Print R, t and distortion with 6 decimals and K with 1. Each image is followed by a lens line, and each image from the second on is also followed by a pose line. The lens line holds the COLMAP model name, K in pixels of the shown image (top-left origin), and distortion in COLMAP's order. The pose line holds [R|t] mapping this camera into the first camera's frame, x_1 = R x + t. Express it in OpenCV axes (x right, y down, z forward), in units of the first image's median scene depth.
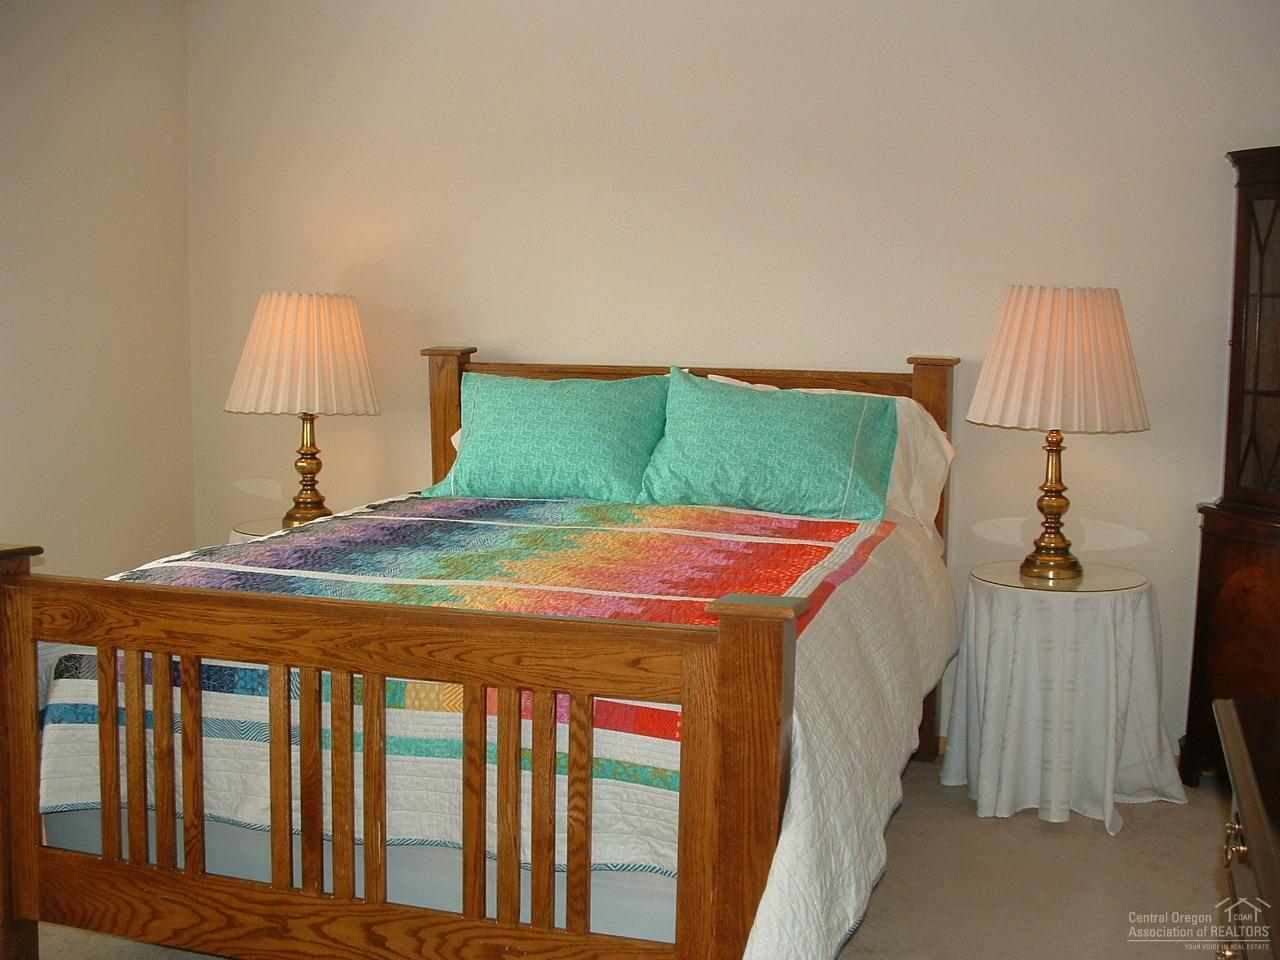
lens RADIAL K [[1528.7, 0, 640.0], [0, 1528.7, 480.0], [0, 0, 1]] dist [-0.222960, 0.304346]
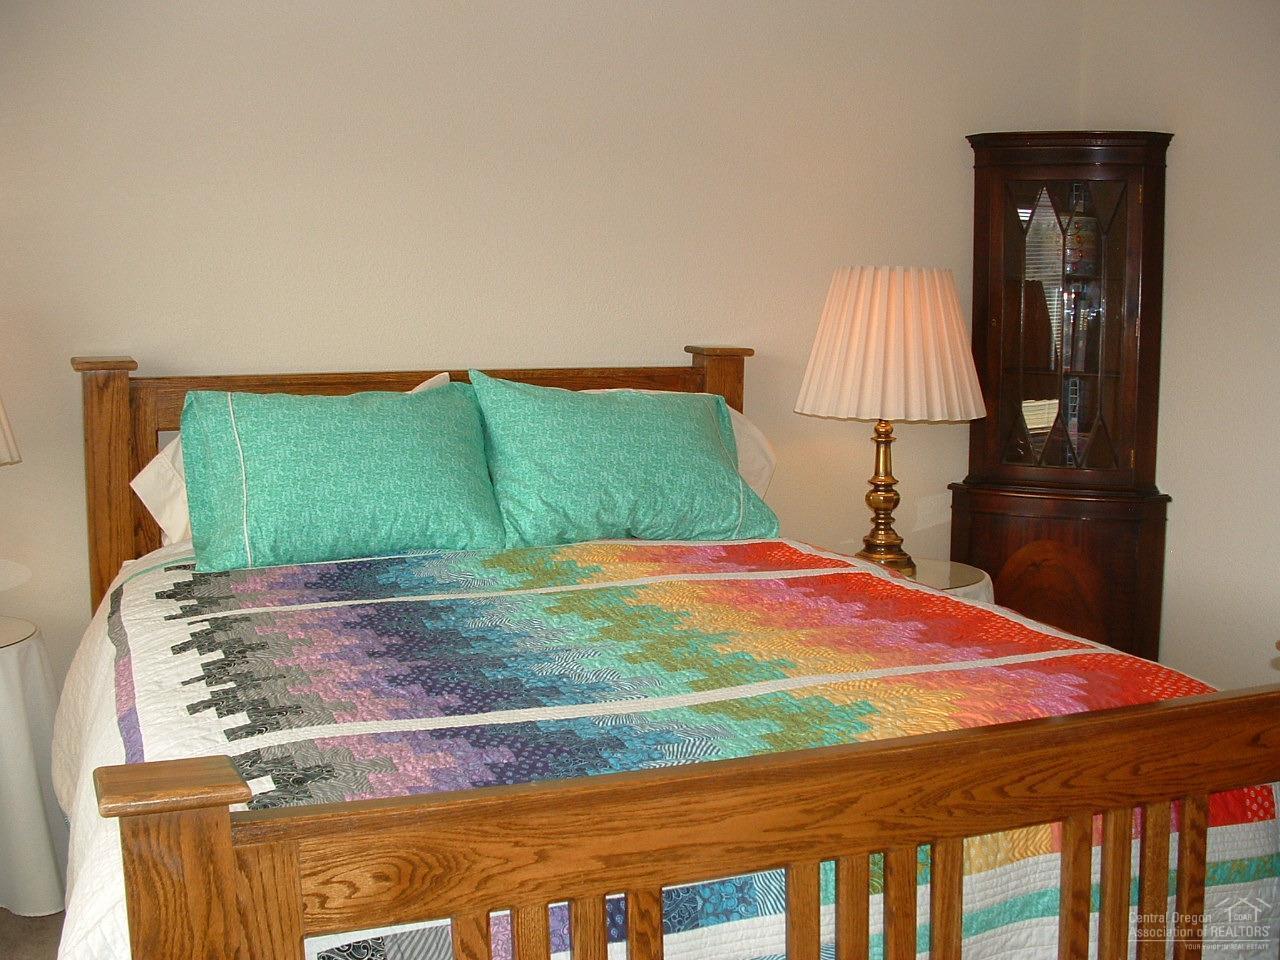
lens RADIAL K [[1528.7, 0, 640.0], [0, 1528.7, 480.0], [0, 0, 1]] dist [-0.222960, 0.304346]
pose [[0.766848, -0.084685, 0.636217, -0.643445], [0.078117, 0.996203, 0.038445, -0.063590], [-0.637057, 0.020218, 0.770551, 0.521264]]
